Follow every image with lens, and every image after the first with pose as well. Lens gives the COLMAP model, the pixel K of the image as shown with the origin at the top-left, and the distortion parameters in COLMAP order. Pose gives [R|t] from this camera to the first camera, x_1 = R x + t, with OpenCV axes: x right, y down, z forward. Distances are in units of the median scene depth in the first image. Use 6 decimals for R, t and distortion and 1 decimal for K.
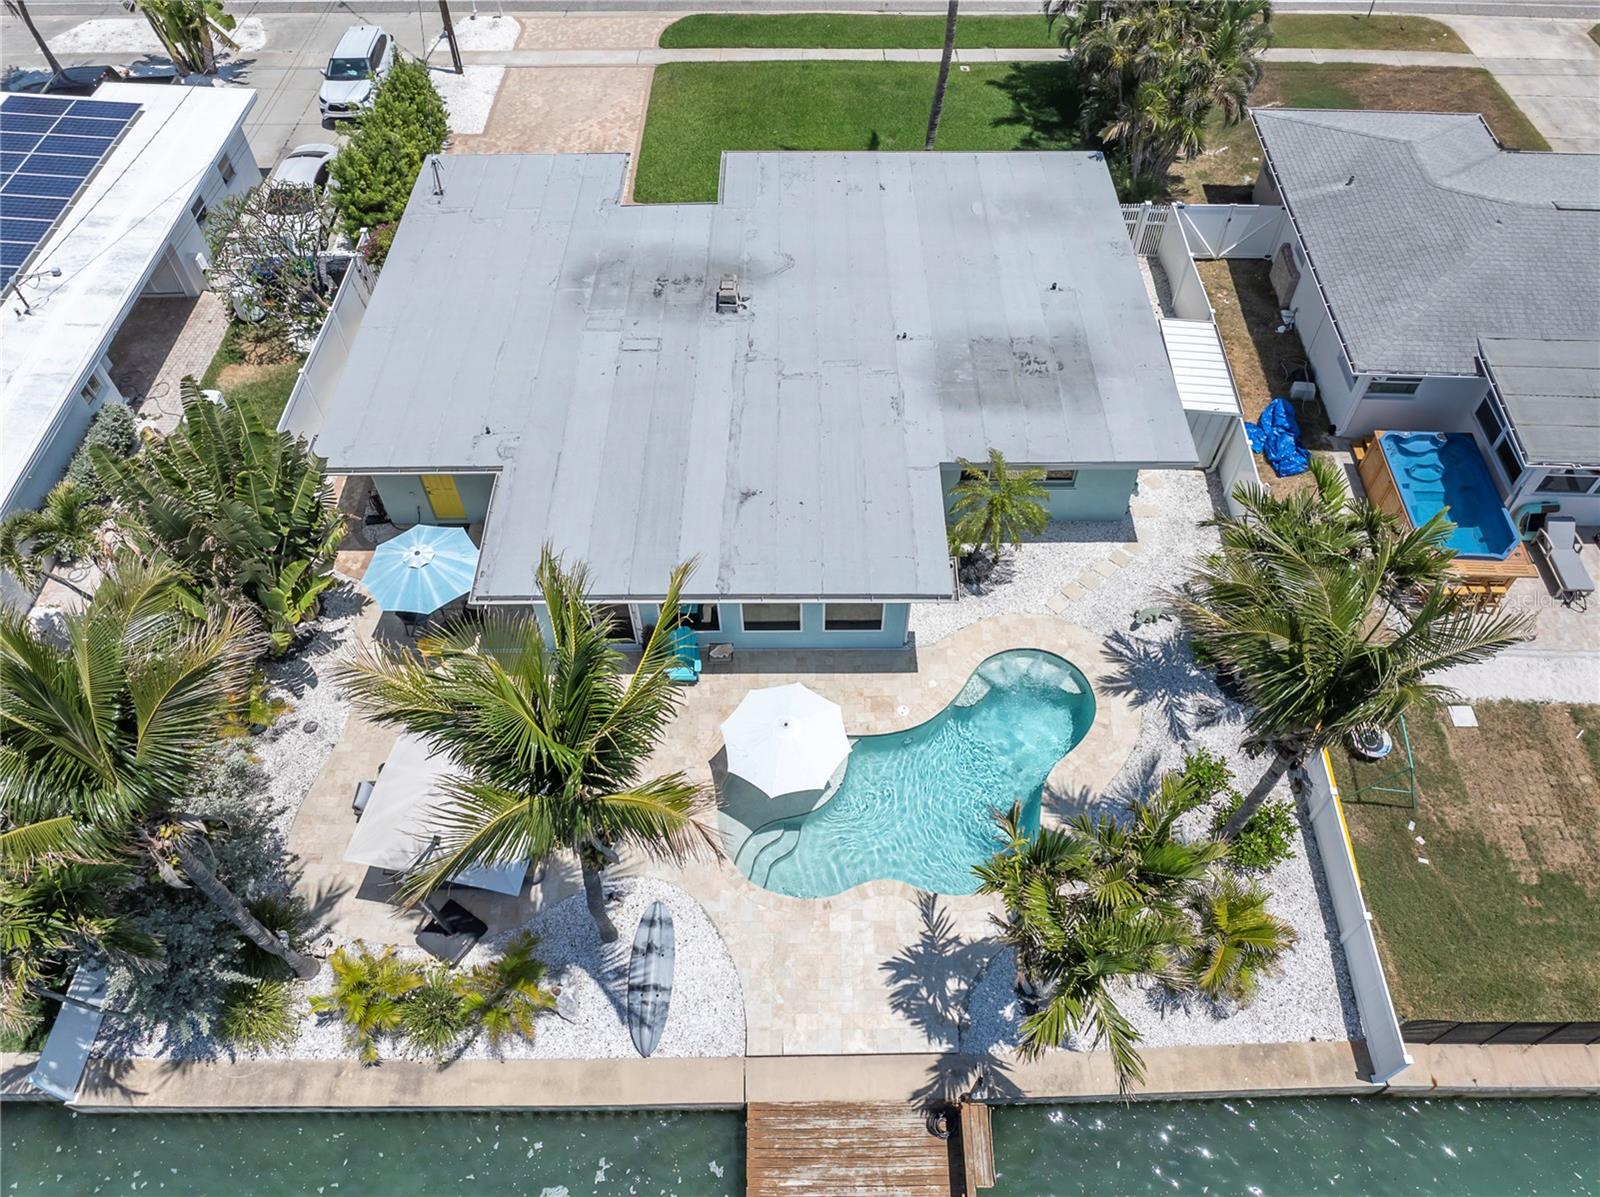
lens RADIAL K [[1150.3, 0, 800.0], [0, 1150.3, 598.5], [0, 0, 1]] dist [-0.024320, 0.004990]
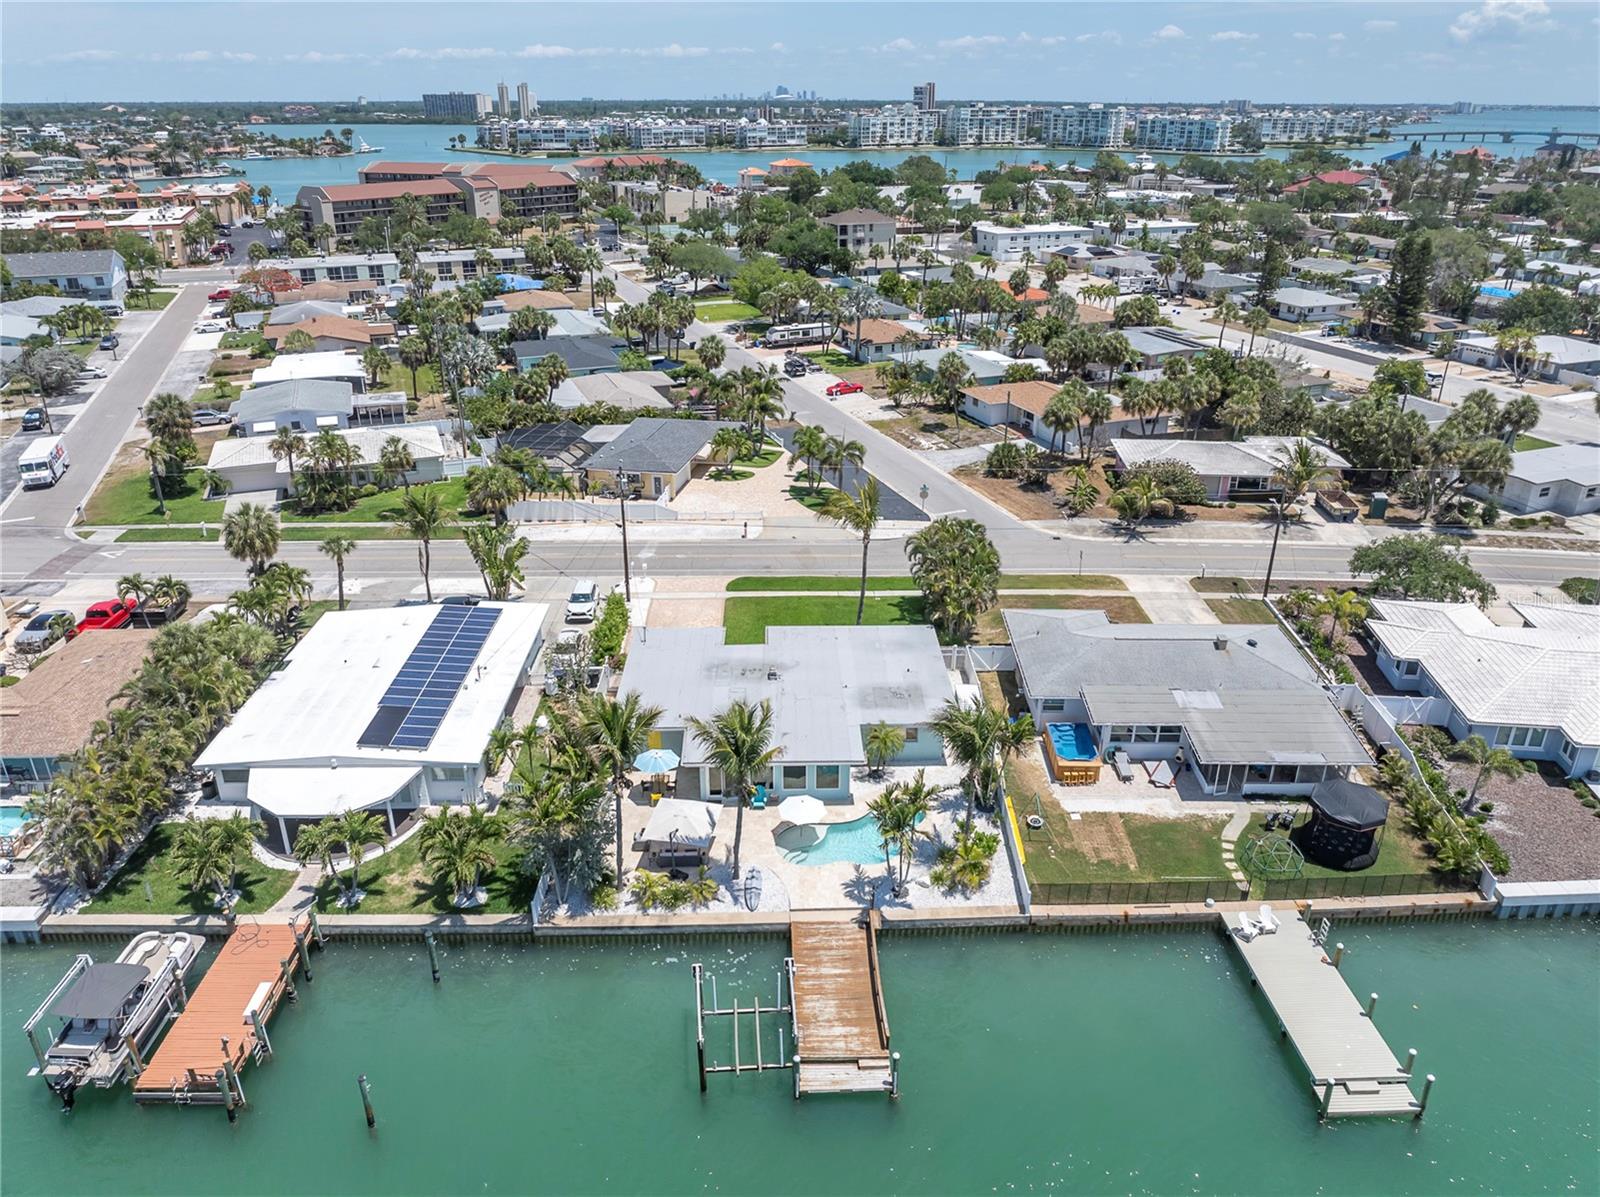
lens RADIAL K [[1094.5, 0, 800.0], [0, 1094.5, 598.5], [0, 0, 1]] dist [-0.022097, 0.000247]
pose [[0.999807, -0.004162, 0.019198, -0.056396], [0.012450, 0.890204, -0.455393, 0.744401], [-0.015194, 0.455544, 0.890084, -1.292991]]
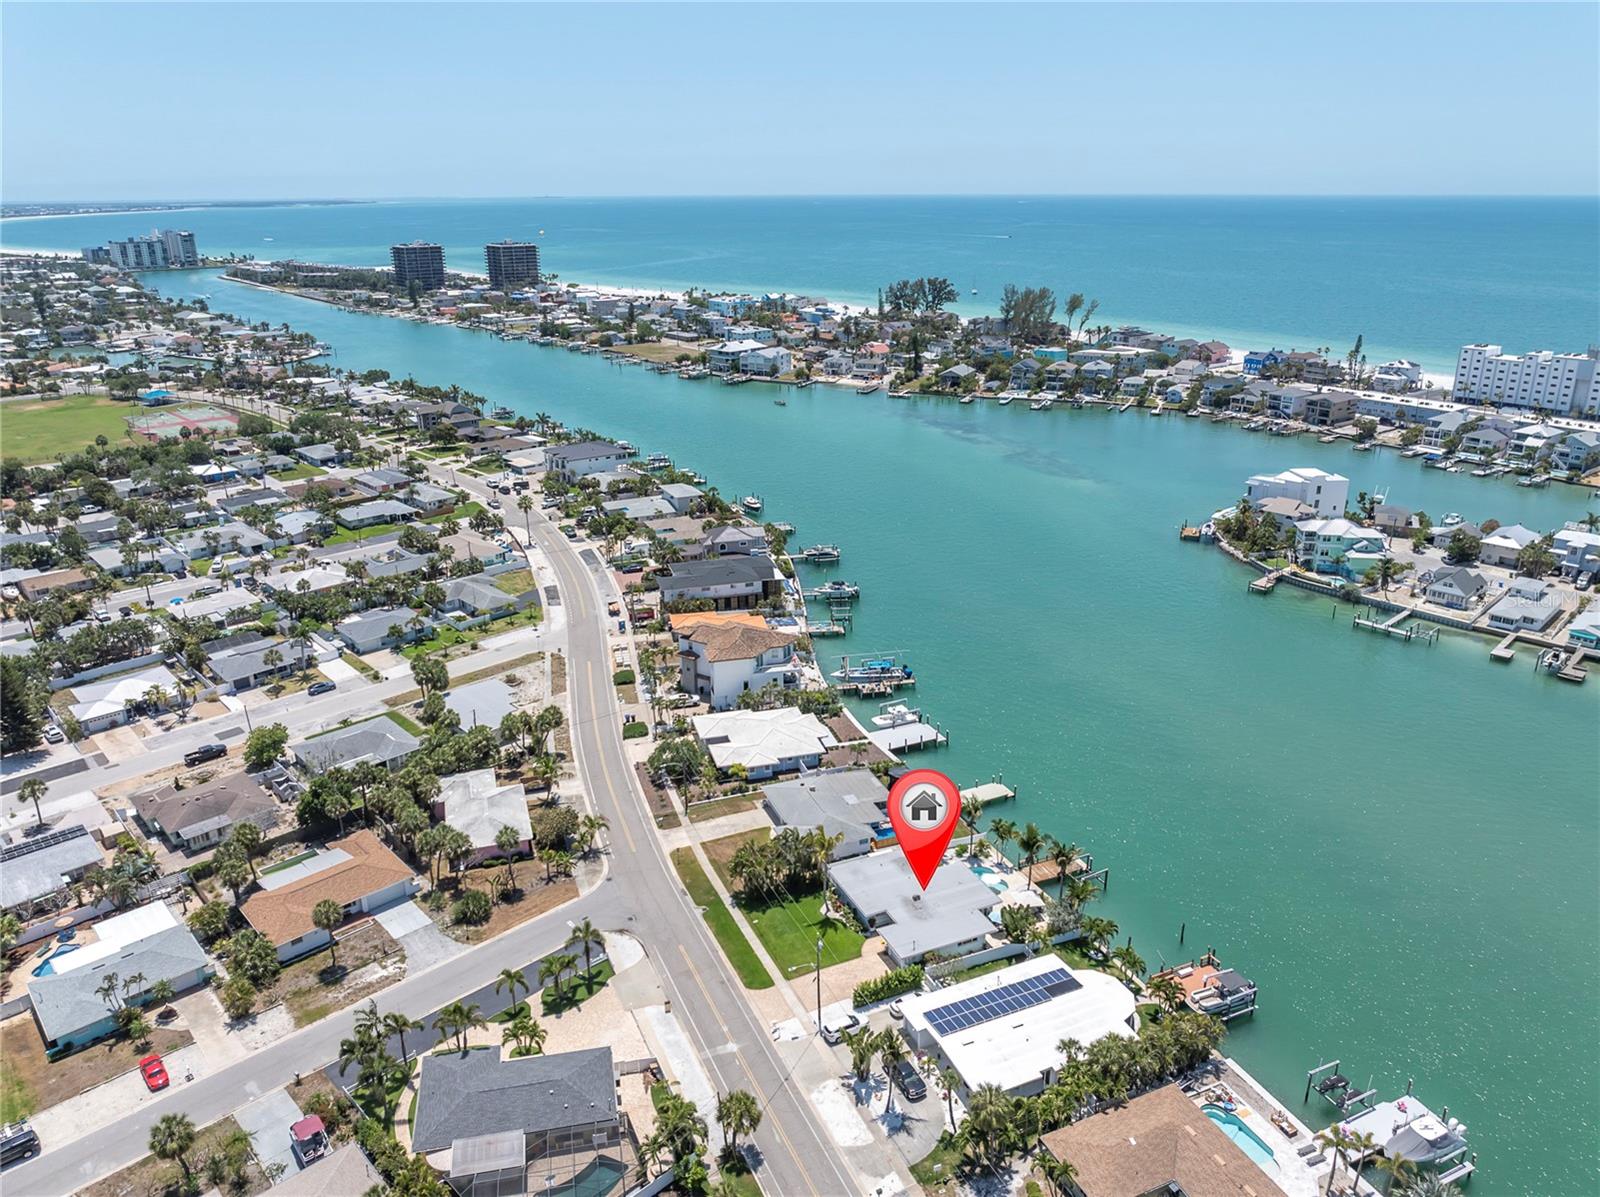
lens RADIAL K [[1094.5, 0, 800.0], [0, 1094.5, 598.5], [0, 0, 1]] dist [-0.022097, 0.000247]
pose [[-0.388735, -0.310300, 0.867524, -4.038116], [0.731938, 0.467880, 0.495333, -4.040332], [-0.559599, 0.827528, 0.045239, -0.010821]]
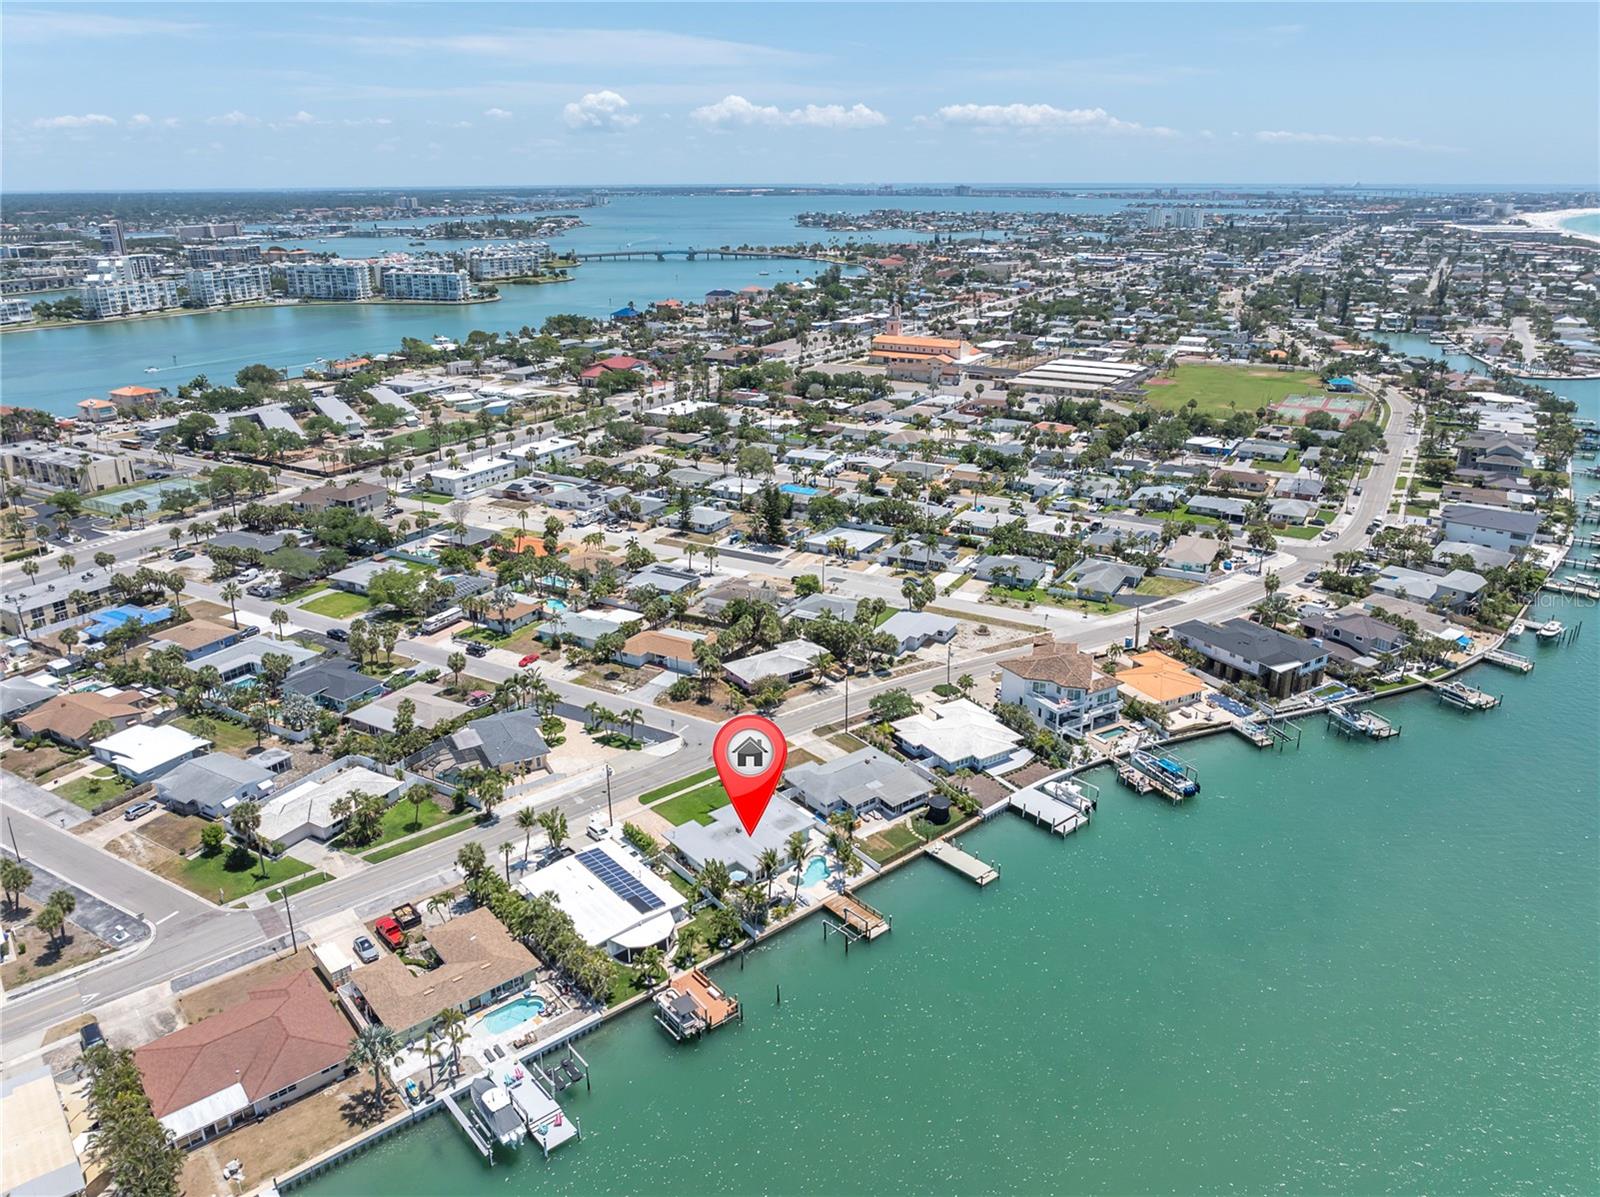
lens RADIAL K [[1094.5, 0, 800.0], [0, 1094.5, 598.5], [0, 0, 1]] dist [-0.022097, 0.000247]
pose [[0.761949, -0.220745, 0.608856, -3.413708], [0.505947, 0.789764, -0.346829, 1.044036], [-0.404292, 0.572315, 0.713445, -4.384054]]
